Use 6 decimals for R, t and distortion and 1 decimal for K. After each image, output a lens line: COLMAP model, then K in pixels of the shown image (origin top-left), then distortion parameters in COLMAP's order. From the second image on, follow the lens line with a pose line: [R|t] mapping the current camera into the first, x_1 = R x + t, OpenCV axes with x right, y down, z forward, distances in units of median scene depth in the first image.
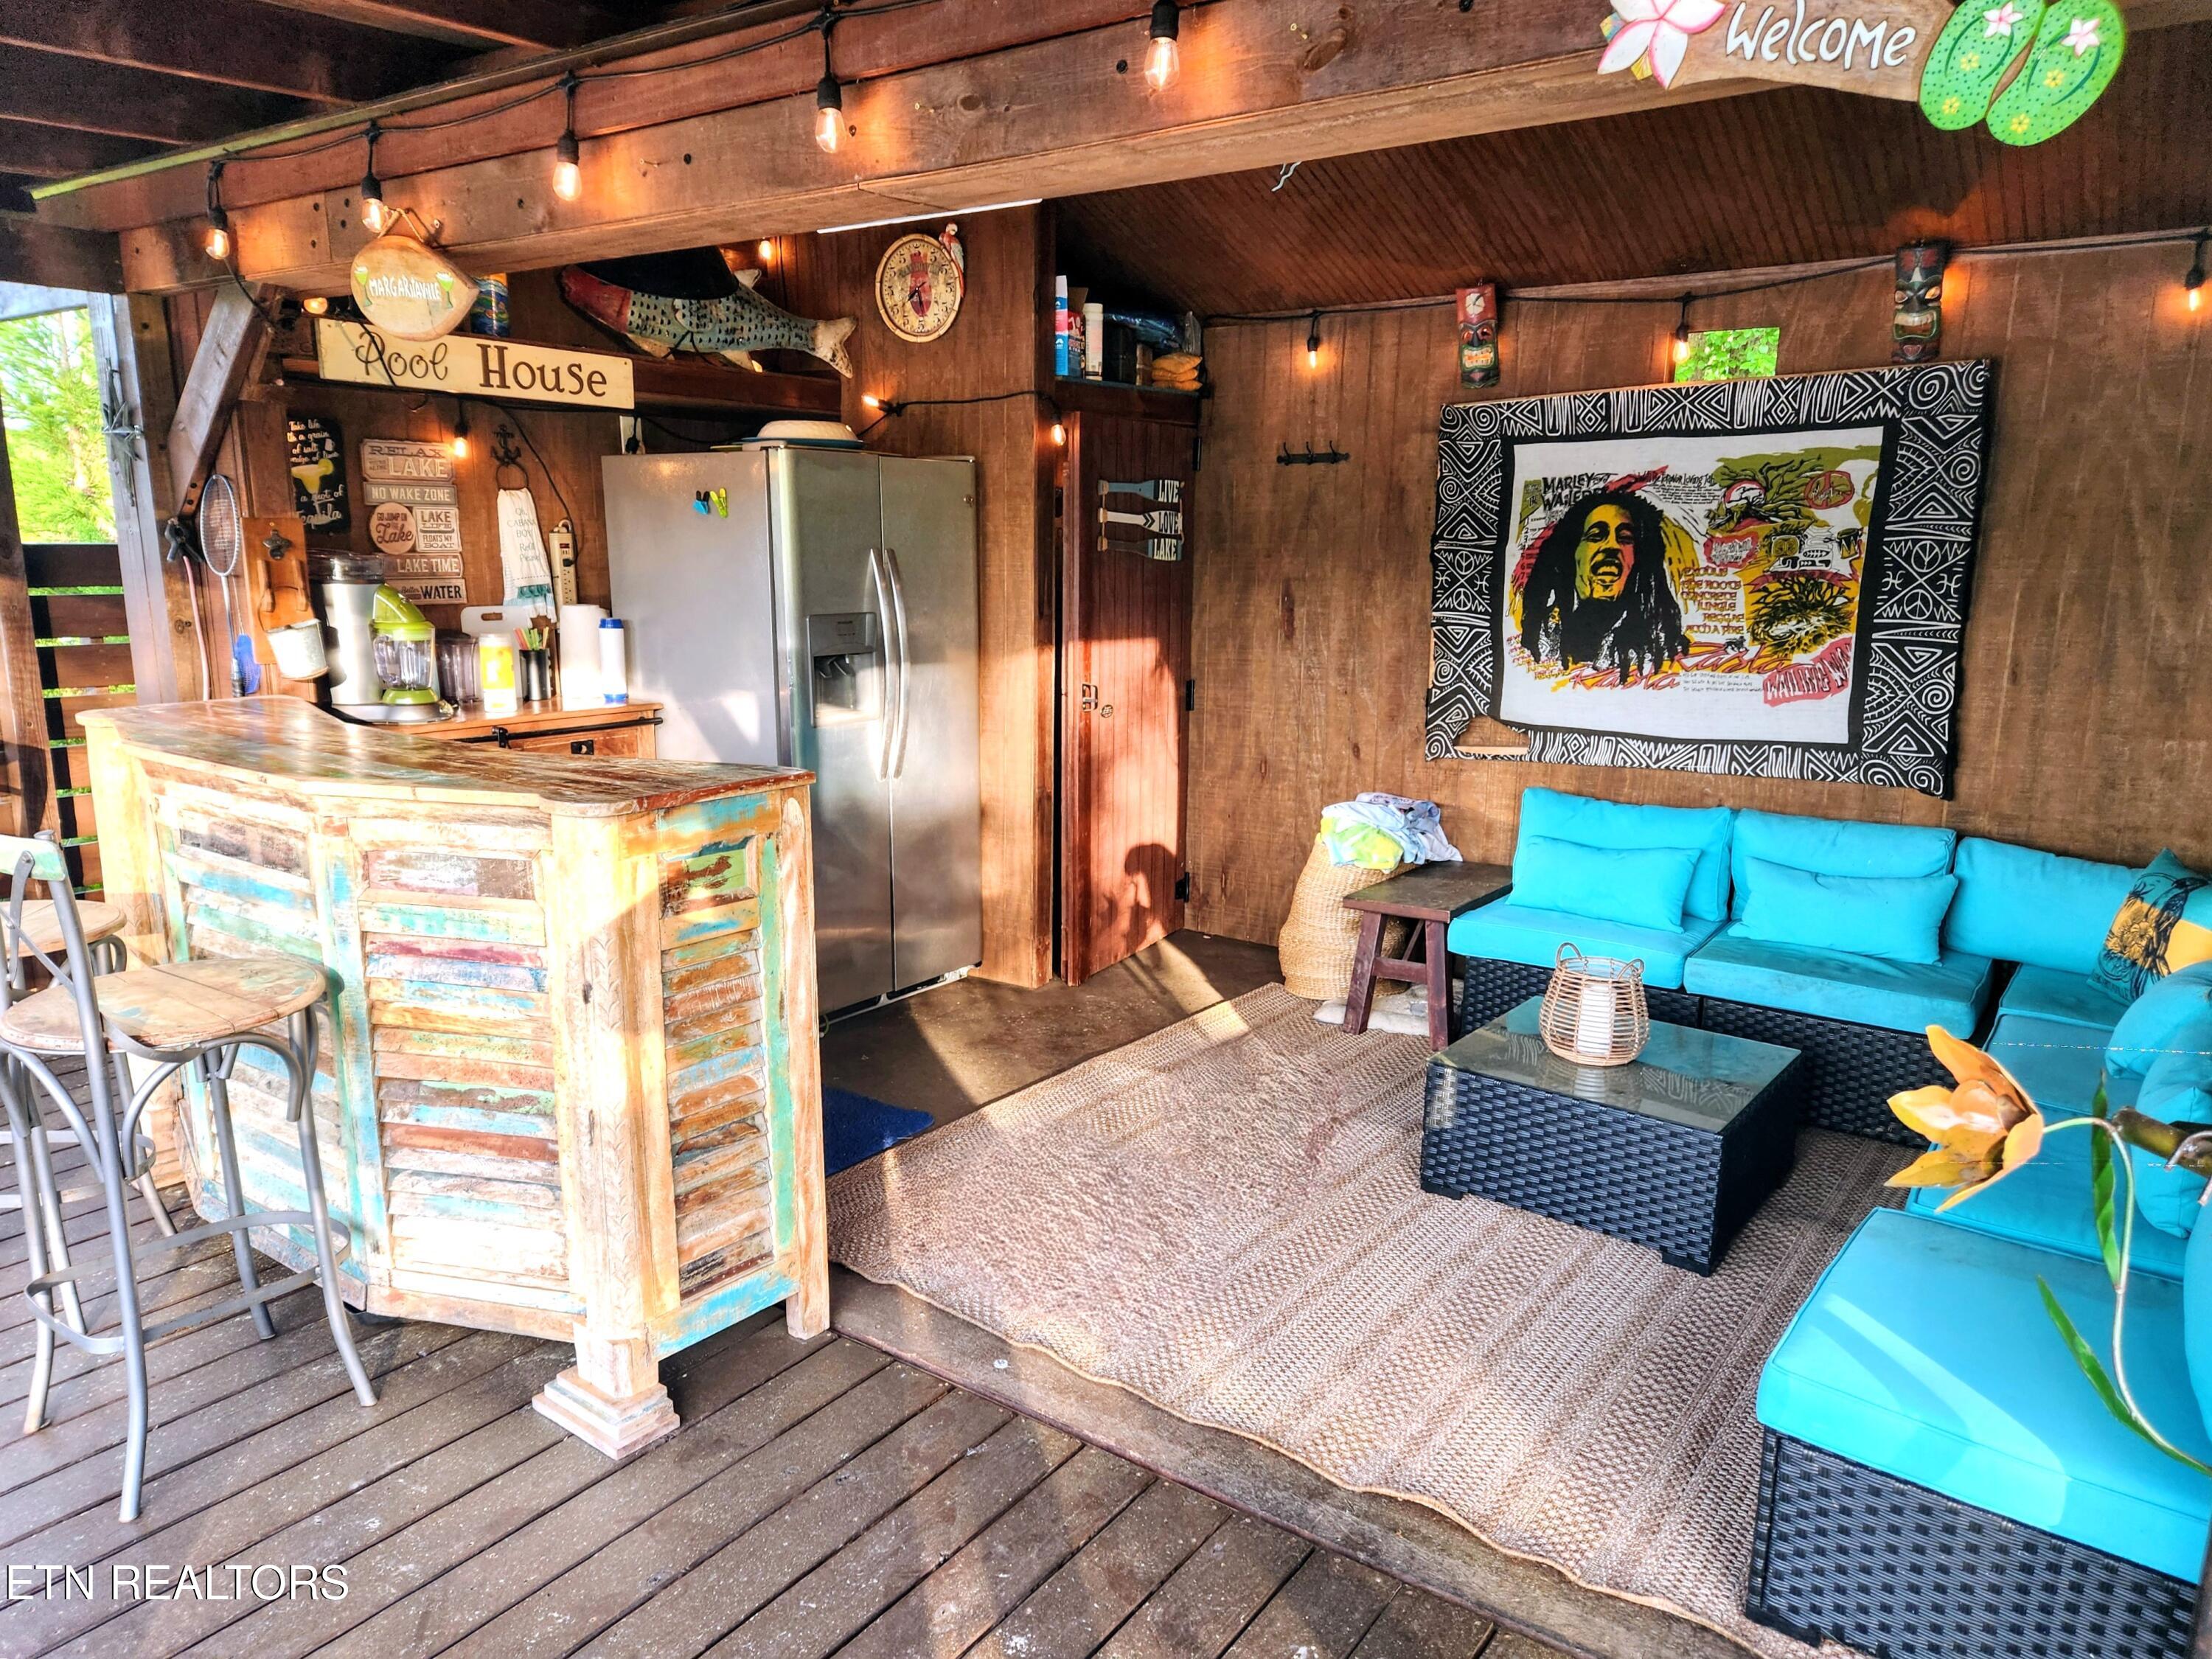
lens RADIAL K [[1484.4, 0, 1106.2], [0, 1484.4, 838.4], [0, 0, 1]] dist [0.063950, -0.046236]
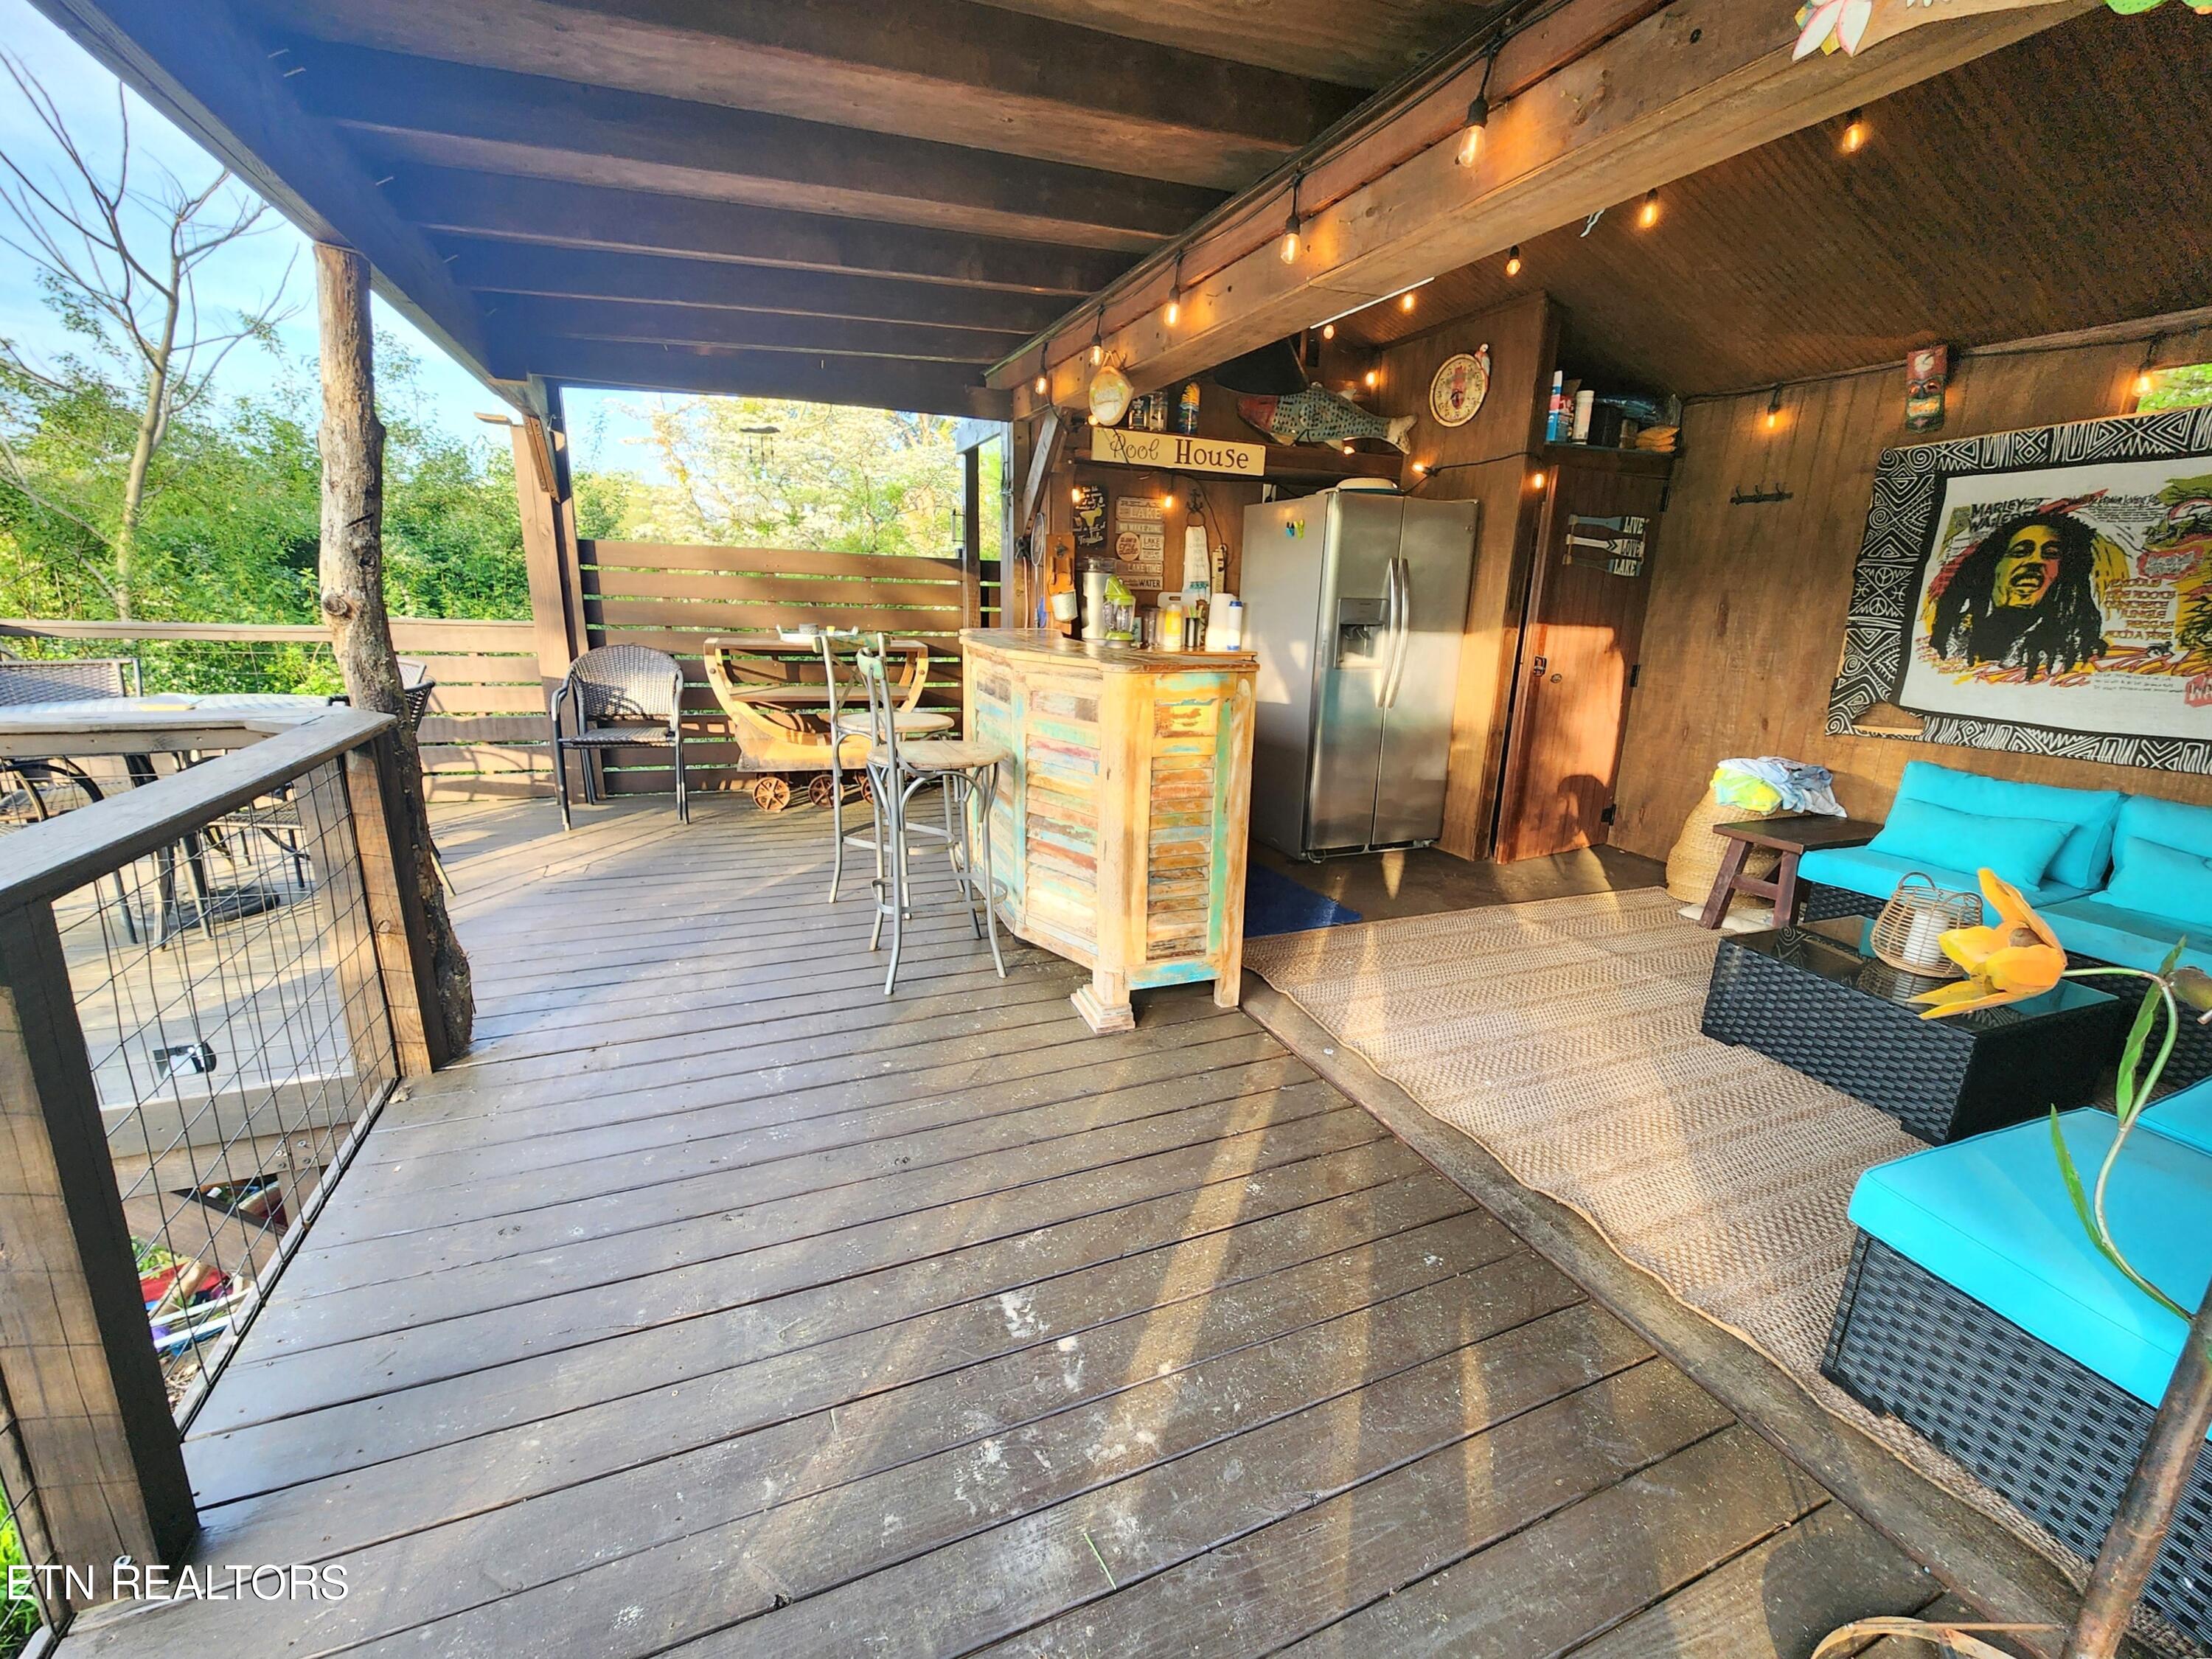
lens RADIAL K [[910.0, 0, 1112.8], [0, 910.0, 807.5], [0, 0, 1]] dist [-0.005656, 0.000458]
pose [[0.857799, 0.138996, -0.494834, 0.110684], [-0.121189, 0.990292, 0.068086, 0.038448], [0.499494, 0.001564, 0.866316, 0.036583]]
